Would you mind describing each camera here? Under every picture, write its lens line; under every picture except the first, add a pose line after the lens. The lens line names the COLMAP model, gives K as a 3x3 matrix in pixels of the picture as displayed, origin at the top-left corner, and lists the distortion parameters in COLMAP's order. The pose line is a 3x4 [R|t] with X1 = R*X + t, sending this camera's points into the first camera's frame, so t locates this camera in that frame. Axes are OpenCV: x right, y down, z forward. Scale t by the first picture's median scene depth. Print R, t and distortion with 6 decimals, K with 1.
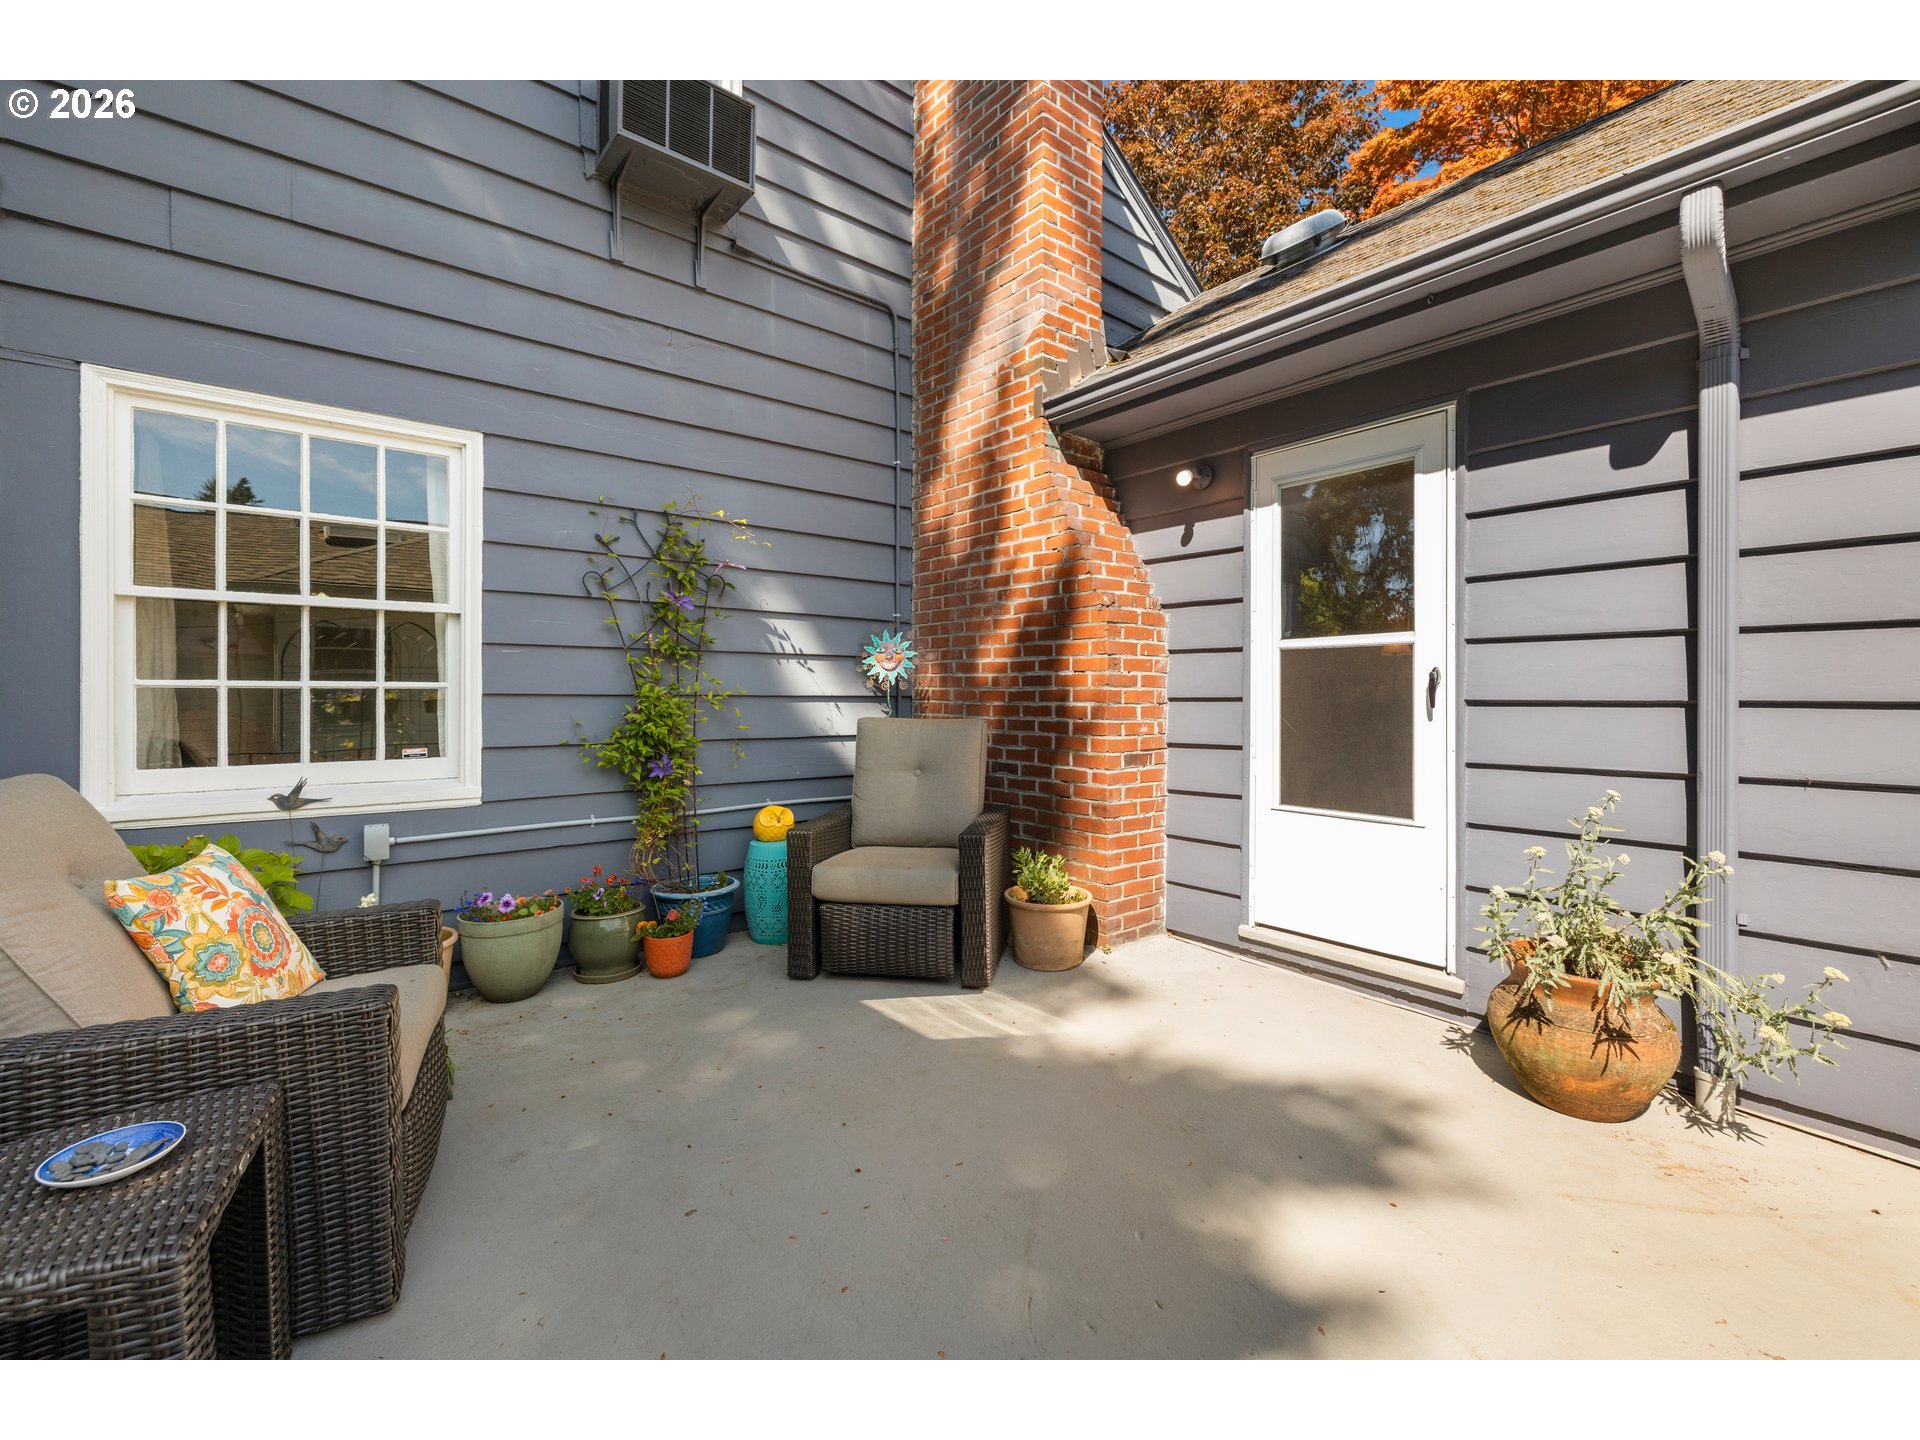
lens RADIAL K [[801.5, 0, 955.5], [0, 801.5, 709.9], [0, 0, 1]] dist [-0.007514, -0.000427]
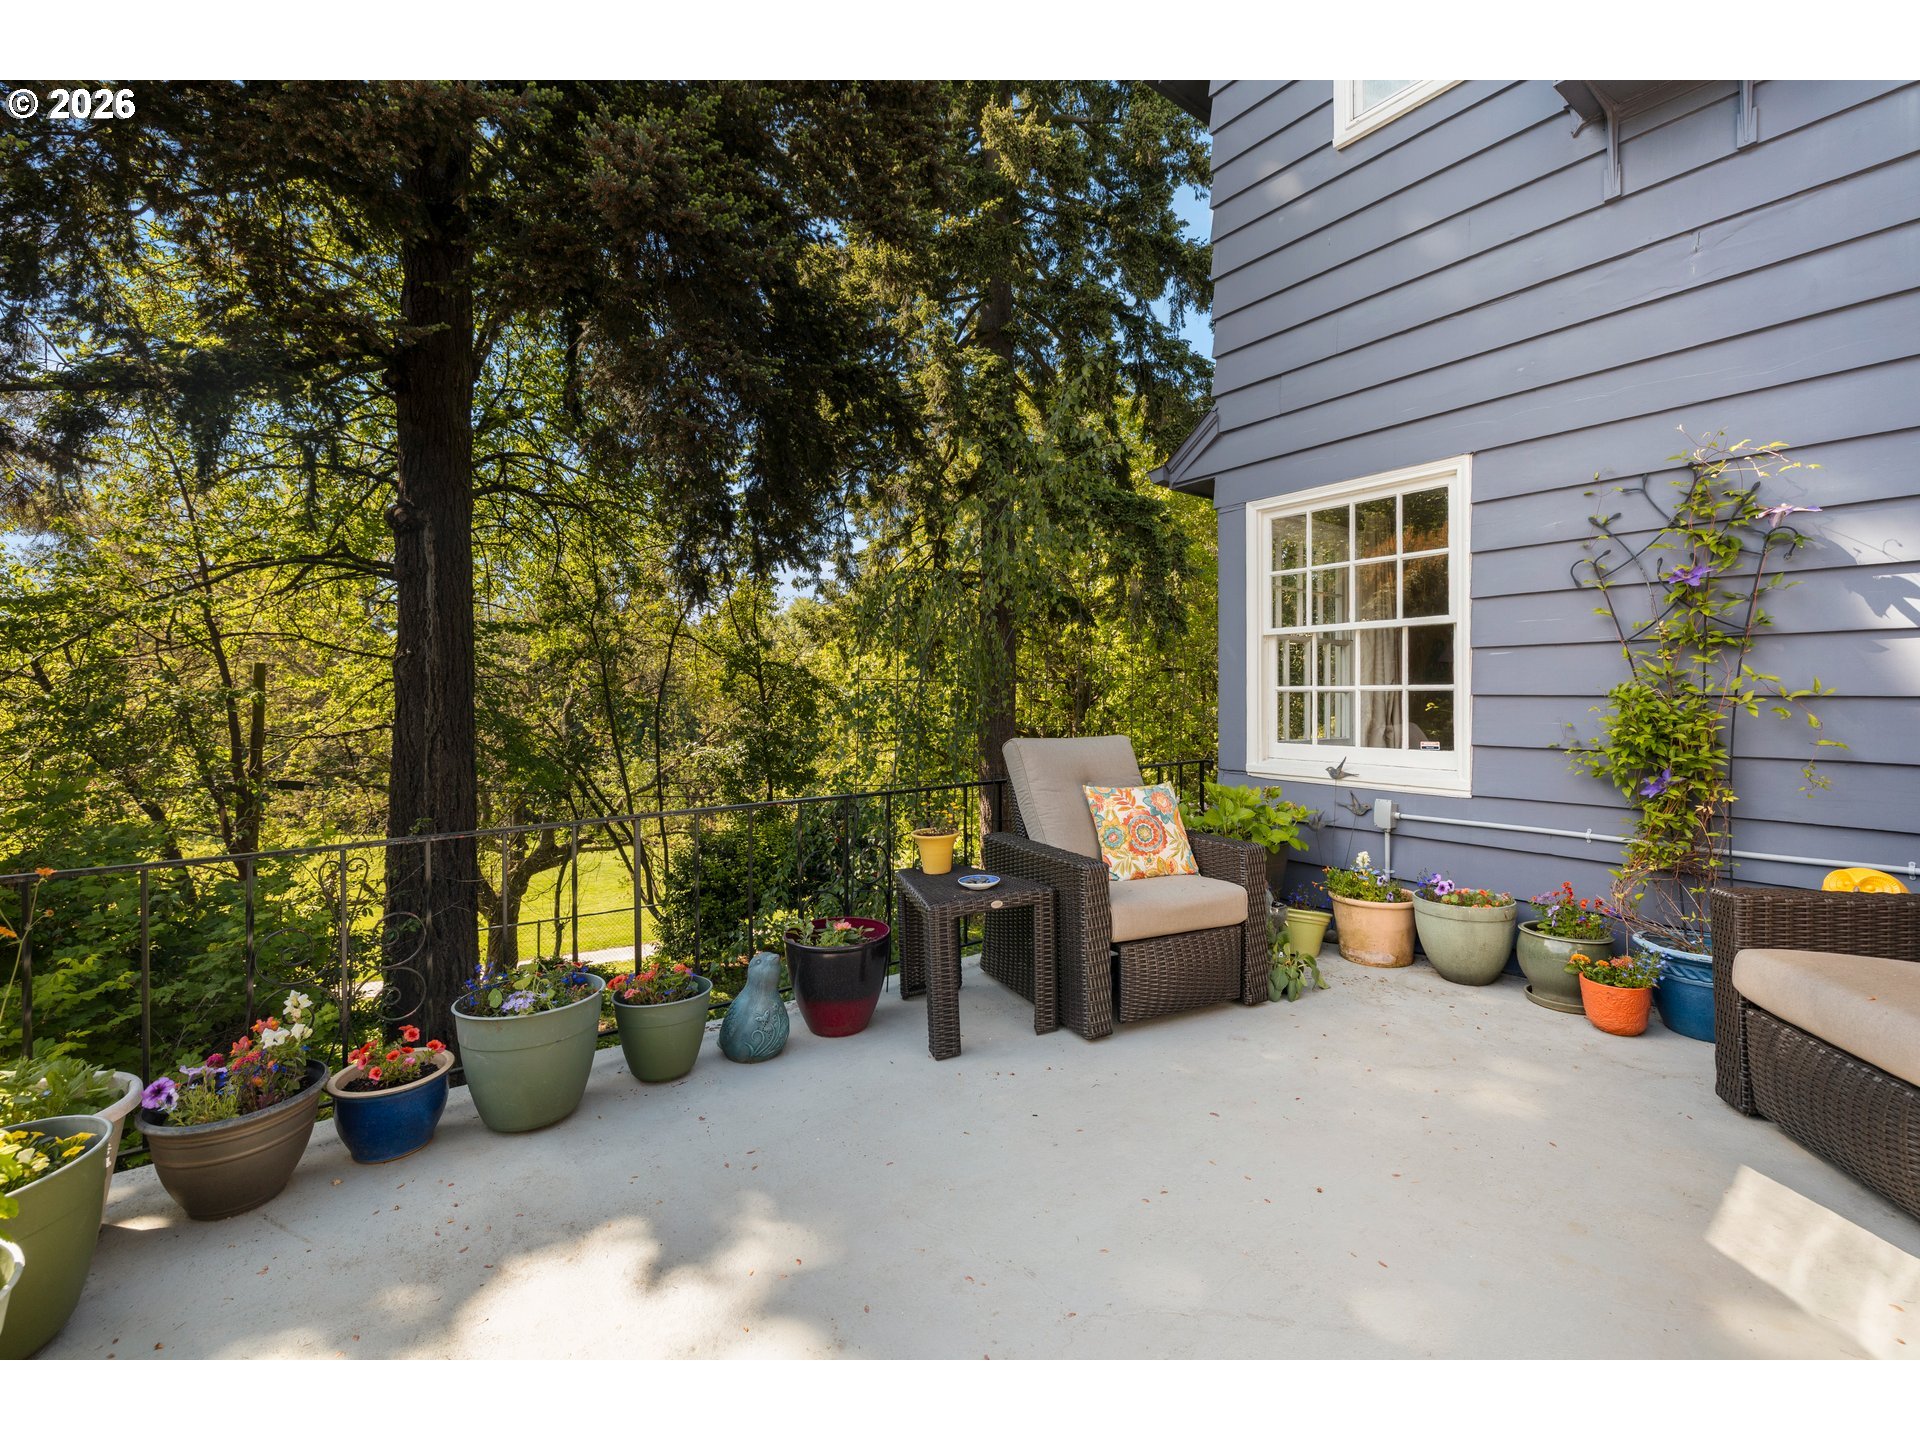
lens RADIAL K [[801.5, 0, 959.9], [0, 801.5, 702.1], [0, 0, 1]] dist [-0.007514, -0.000427]
pose [[-0.033112, 0.008945, -0.999412, 0.507091], [-0.014428, 0.999851, 0.009426, -0.010753], [0.999347, 0.014731, -0.032978, 0.347245]]
